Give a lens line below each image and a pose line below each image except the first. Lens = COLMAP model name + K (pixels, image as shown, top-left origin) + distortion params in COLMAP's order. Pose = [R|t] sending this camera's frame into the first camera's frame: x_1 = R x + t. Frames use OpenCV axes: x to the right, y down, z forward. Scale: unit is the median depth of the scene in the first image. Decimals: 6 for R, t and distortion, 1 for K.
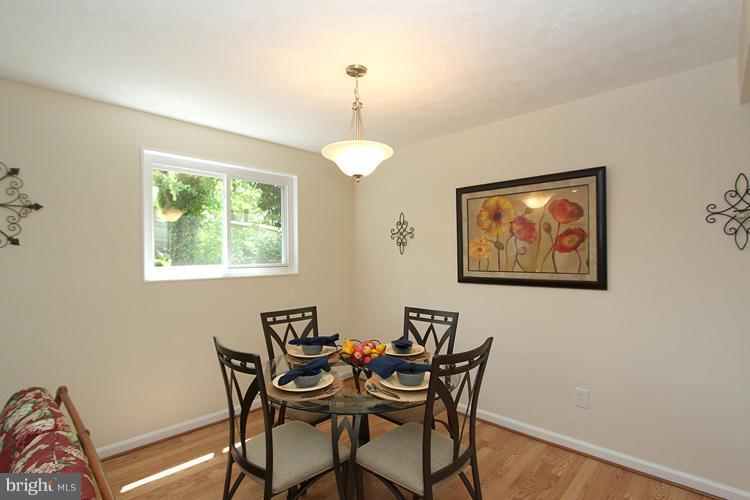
lens RADIAL K [[374.0, 0, 376.4], [0, 374.0, 252.0], [0, 0, 1]] dist [-0.000151, 0.000107]
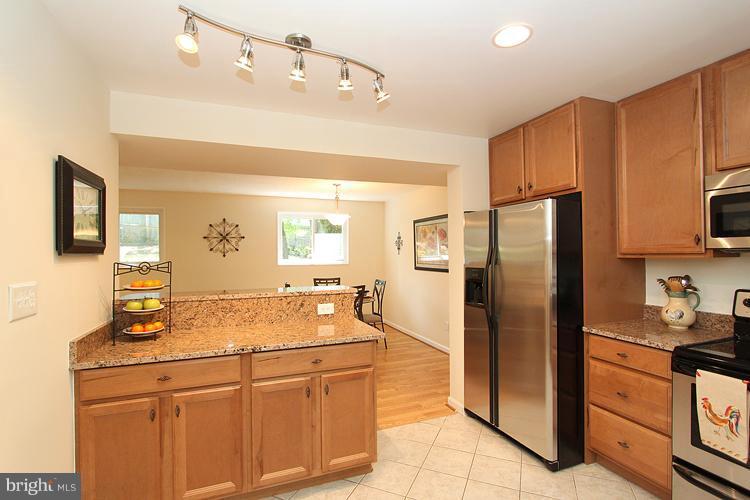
lens RADIAL K [[374.0, 0, 376.4], [0, 374.0, 252.0], [0, 0, 1]] dist [-0.000151, 0.000107]
pose [[0.906269, 0.003663, -0.422686, 0.872199], [-0.001615, 0.999985, 0.005203, -0.017710], [0.422698, -0.004033, 0.906261, -0.828208]]
